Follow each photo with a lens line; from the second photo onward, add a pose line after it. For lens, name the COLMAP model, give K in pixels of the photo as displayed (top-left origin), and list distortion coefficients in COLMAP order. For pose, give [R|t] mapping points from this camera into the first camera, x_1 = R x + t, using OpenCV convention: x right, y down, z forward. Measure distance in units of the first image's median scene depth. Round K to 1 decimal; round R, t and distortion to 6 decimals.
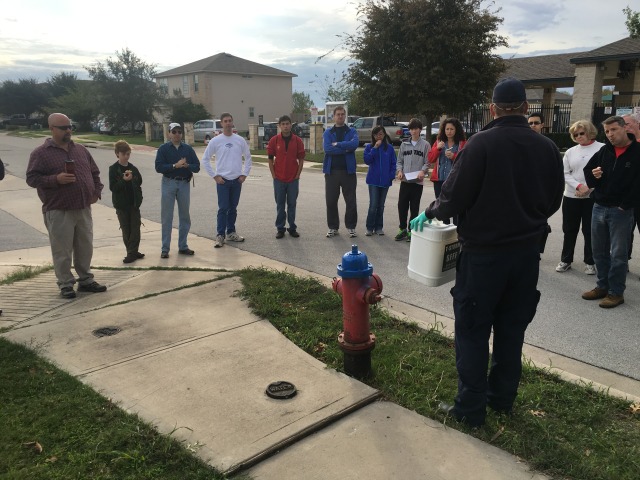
lens RADIAL K [[540.0, 0, 316.5], [0, 540.0, 239.9], [0, 0, 1]] dist [0.075365, -0.098208]
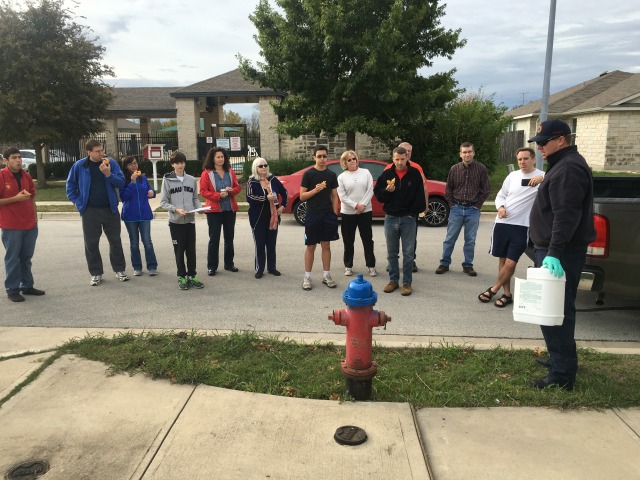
lens RADIAL K [[540.0, 0, 316.5], [0, 540.0, 239.9], [0, 0, 1]] dist [0.075365, -0.098208]
pose [[0.718584, -0.126608, 0.683818, -0.289147], [0.159570, 0.987072, 0.015072, -0.034744], [-0.676886, 0.098286, 0.729497, 0.124086]]
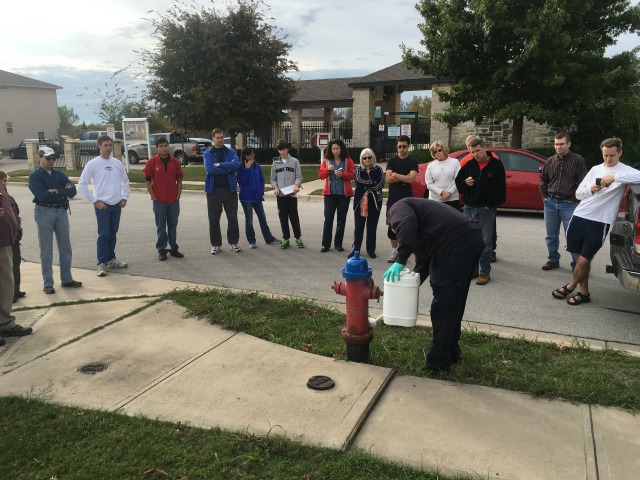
lens RADIAL K [[540.0, 0, 316.5], [0, 540.0, 239.9], [0, 0, 1]] dist [0.075365, -0.098208]
pose [[0.916380, -0.085923, 0.390980, -0.198633], [0.096062, 0.995355, -0.006408, -0.006806], [-0.388613, 0.043430, 0.920377, -0.025002]]
